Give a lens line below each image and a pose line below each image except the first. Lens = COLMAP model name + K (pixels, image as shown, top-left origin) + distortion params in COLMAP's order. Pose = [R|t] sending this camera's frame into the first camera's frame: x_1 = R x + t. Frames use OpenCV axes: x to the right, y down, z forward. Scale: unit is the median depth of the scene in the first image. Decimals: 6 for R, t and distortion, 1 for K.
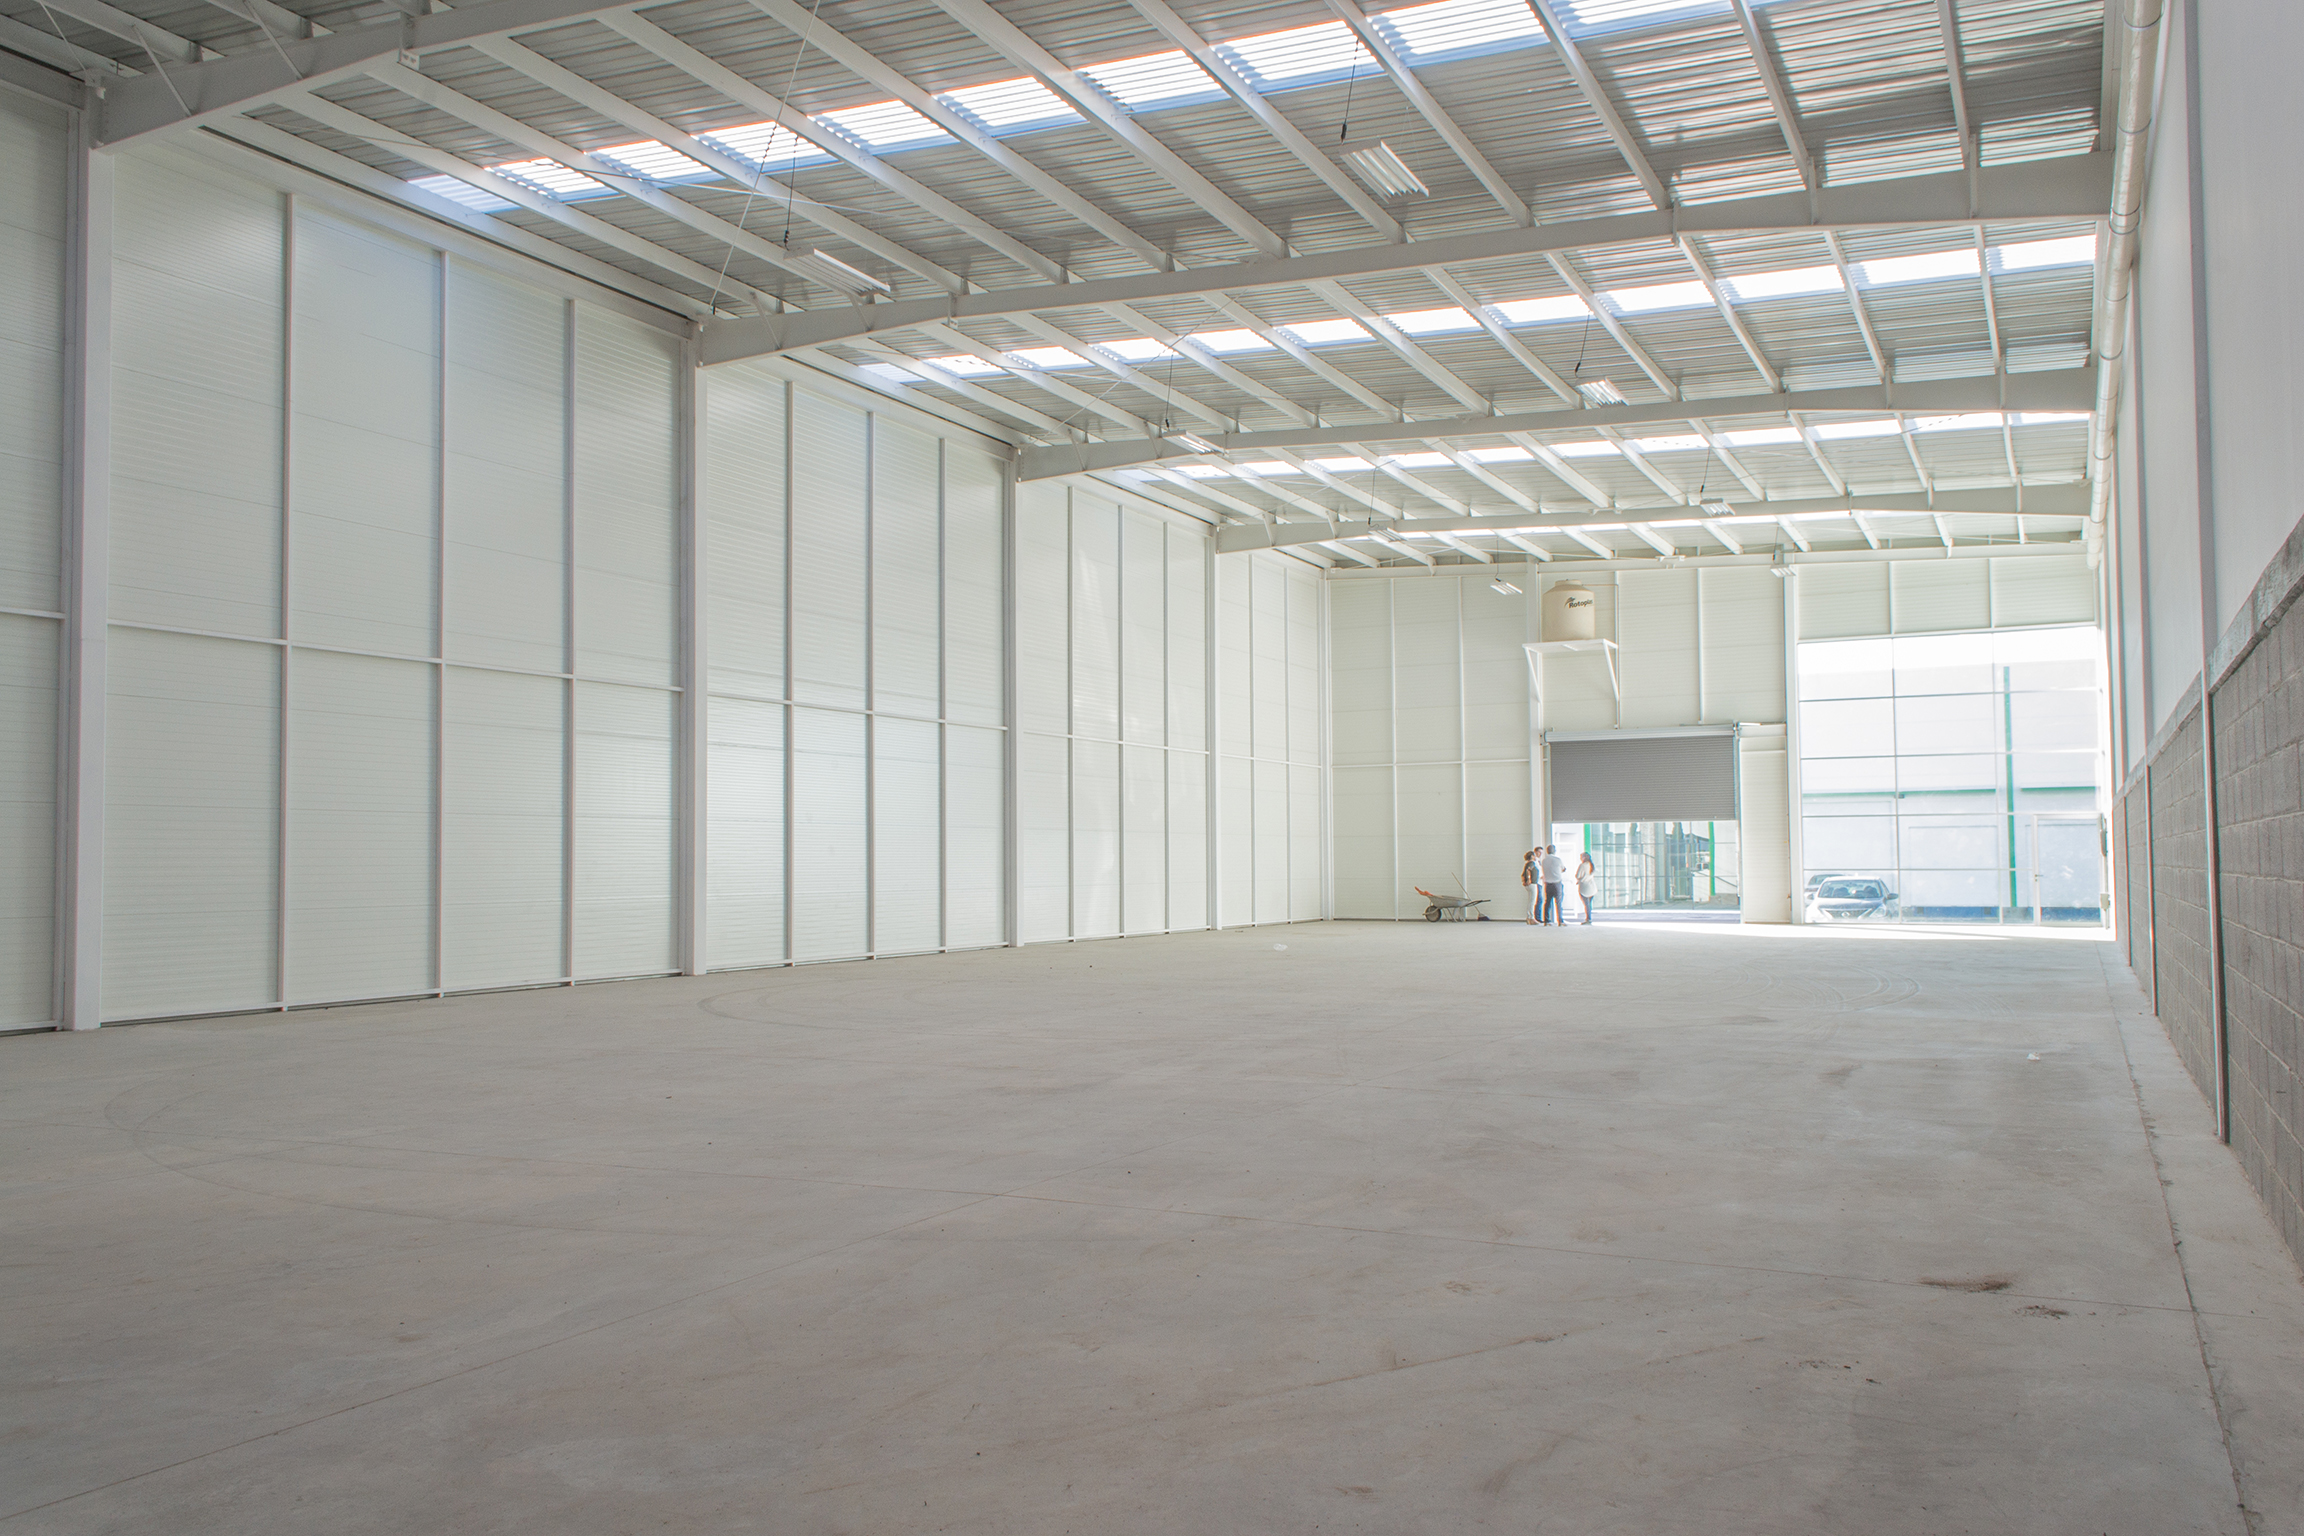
lens RADIAL K [[1801.3, 0, 1144.0], [0, 1801.3, 775.9], [0, 0, 1]] dist [0.052713, -0.046411]
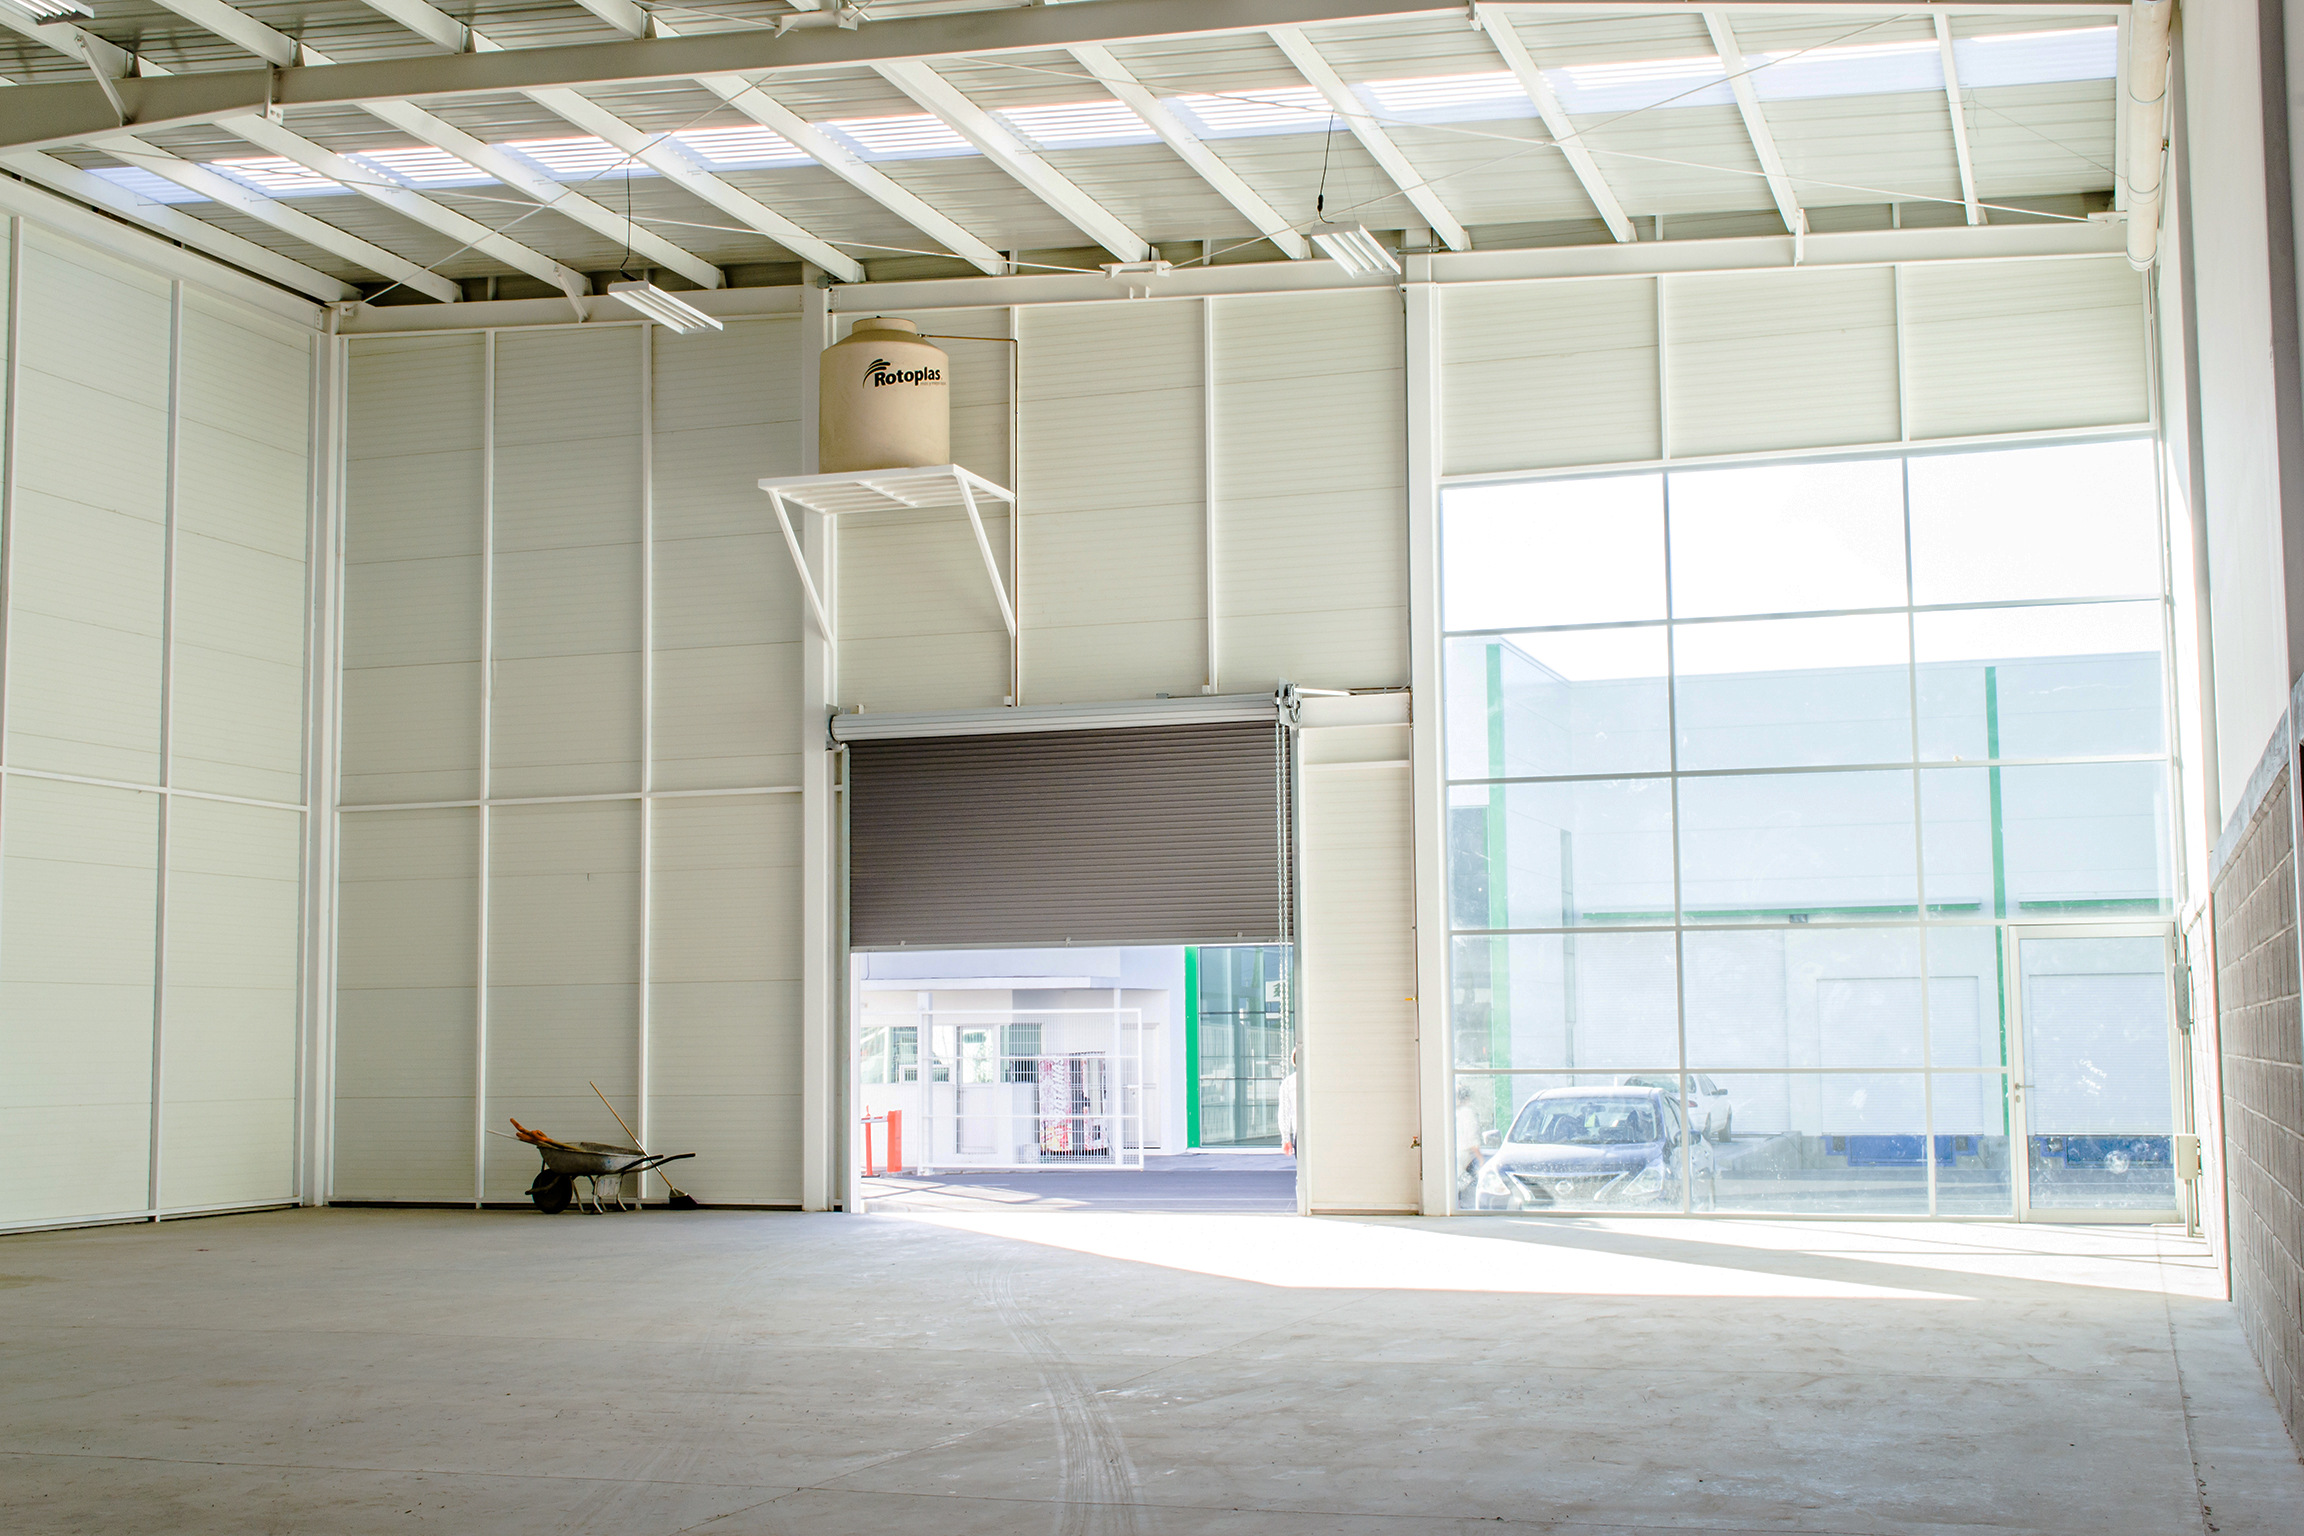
lens RADIAL K [[2854.6, 0, 1152.0], [0, 2854.6, 768.0], [0, 0, 1]] dist [-0.004498, -0.010381]
pose [[0.989229, 0.013227, 0.145777, 0.321134], [-0.006013, 0.998740, -0.049820, 0.026989], [-0.146252, 0.048407, 0.988062, 0.621645]]
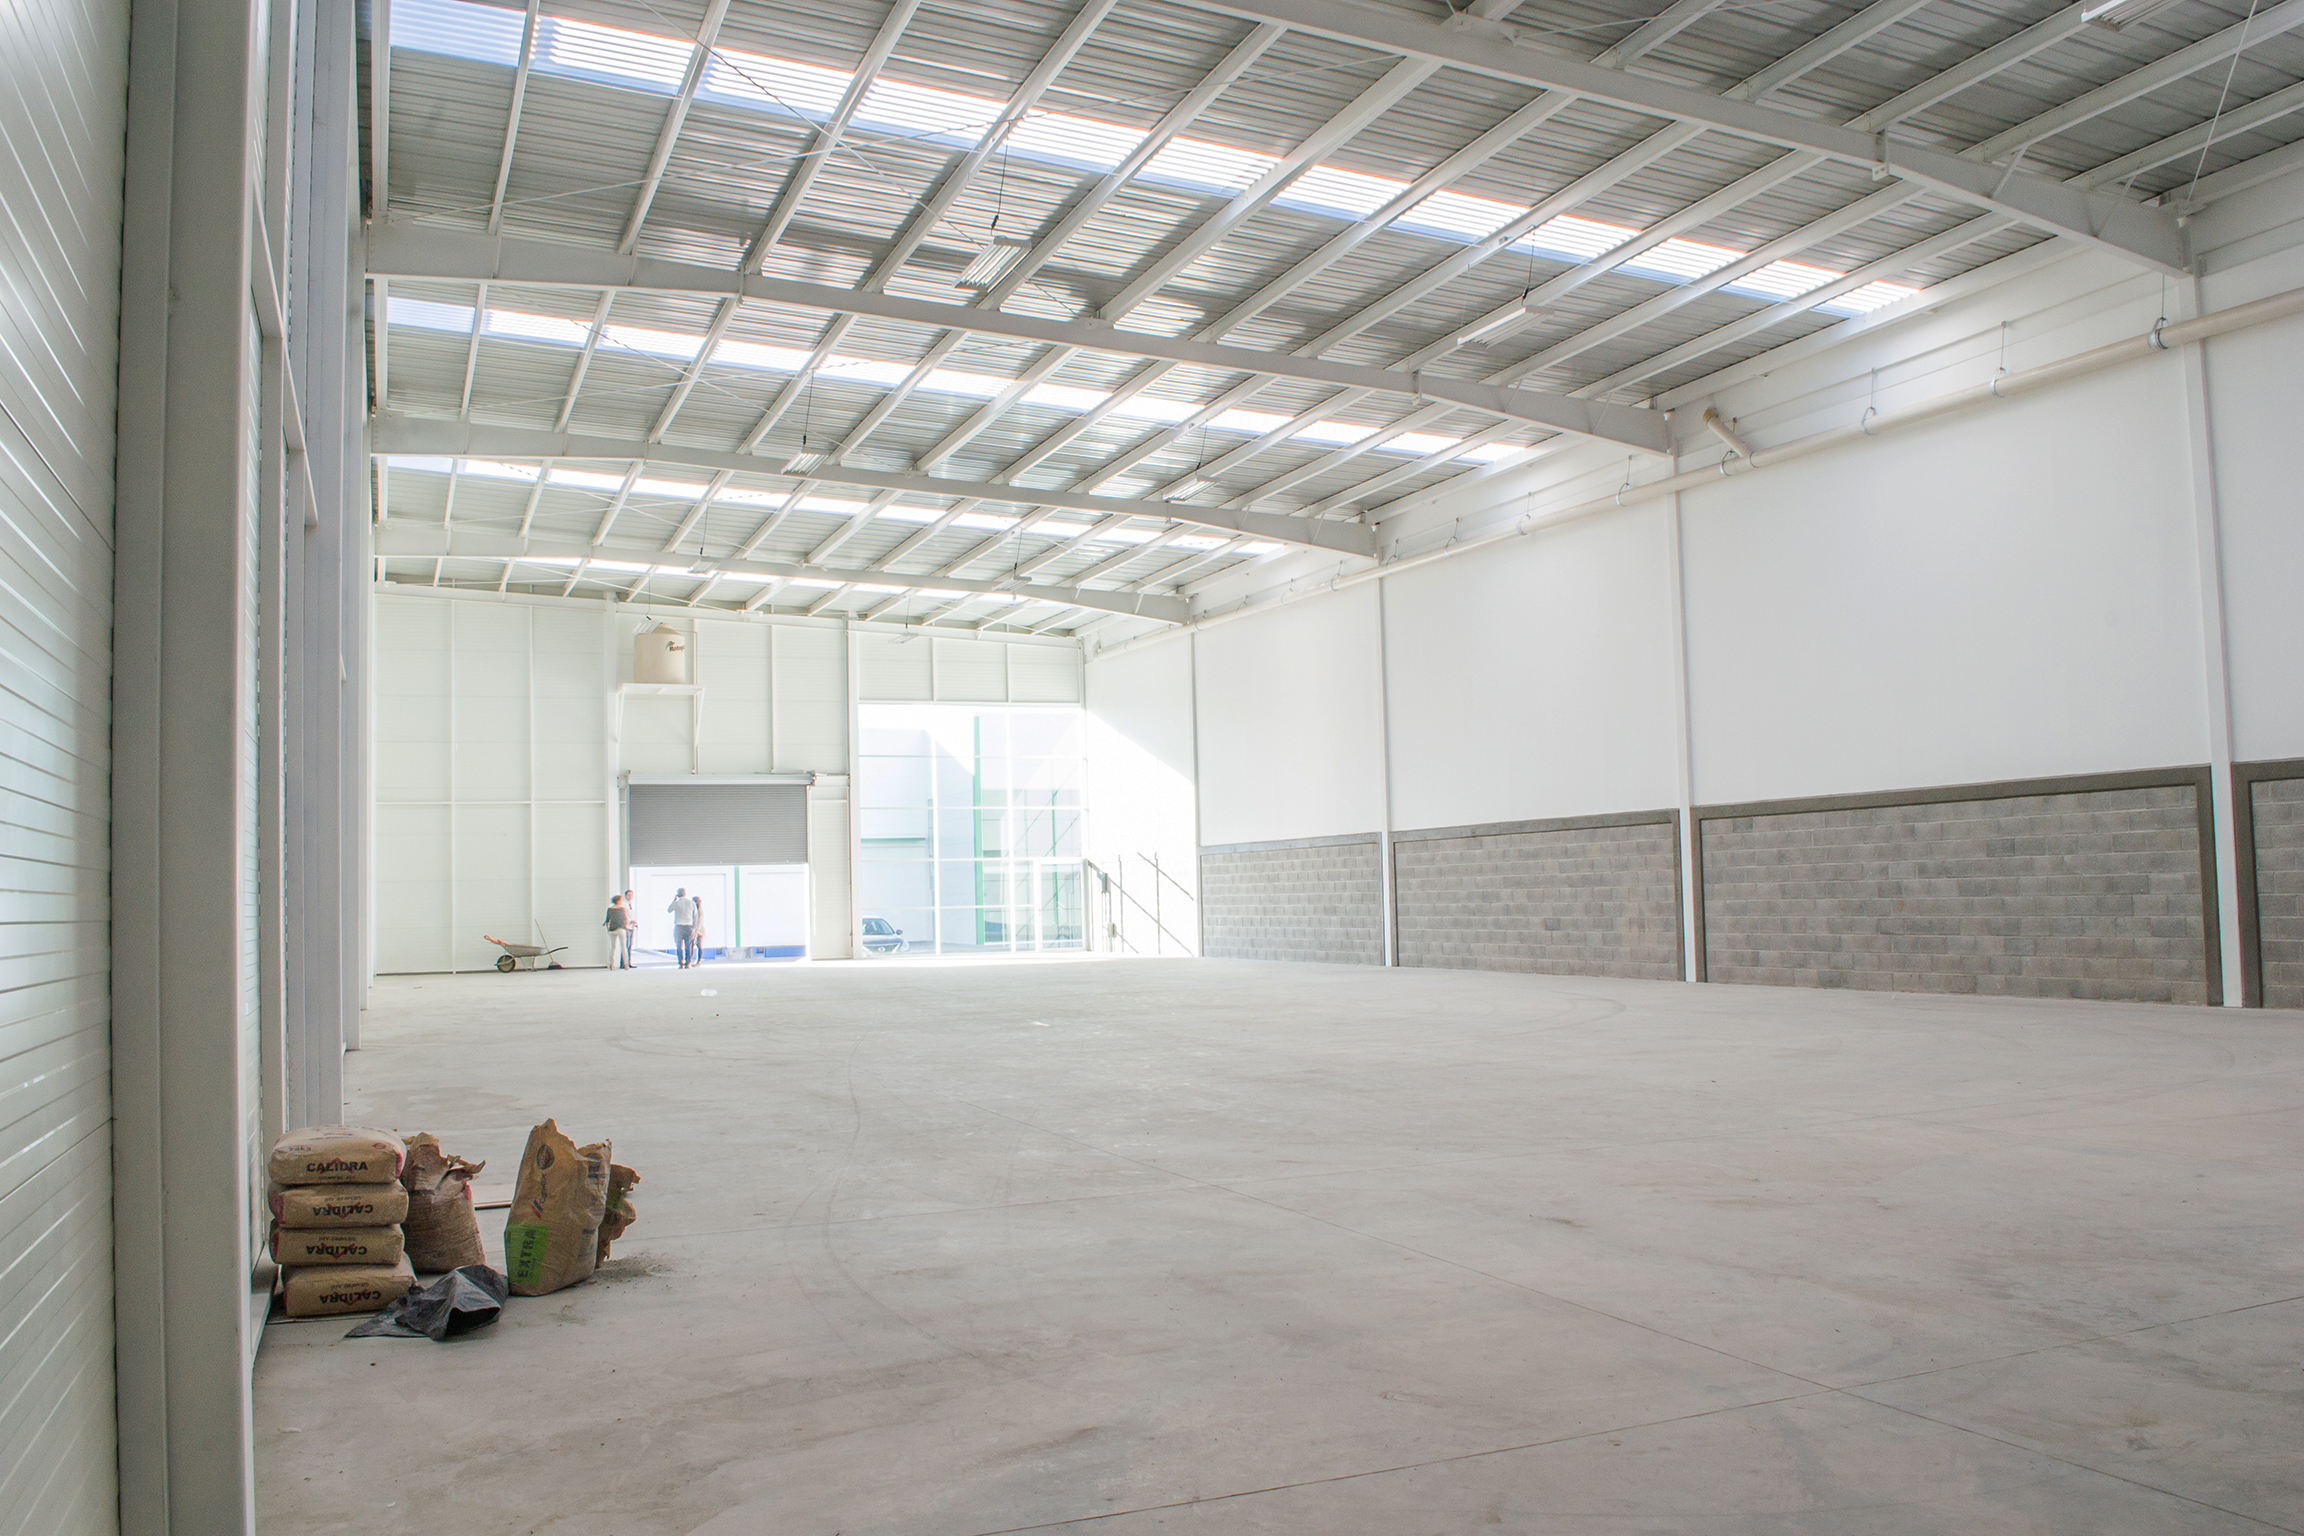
lens RADIAL K [[1841.3, 0, 1154.8], [0, 1841.3, 773.1], [0, 0, 1]] dist [-0.087838, 0.011420]
pose [[0.644585, 0.039997, 0.763485, -0.562848], [-0.016390, 0.999124, -0.038504, 0.014063], [-0.764357, 0.012305, 0.644676, 0.222048]]
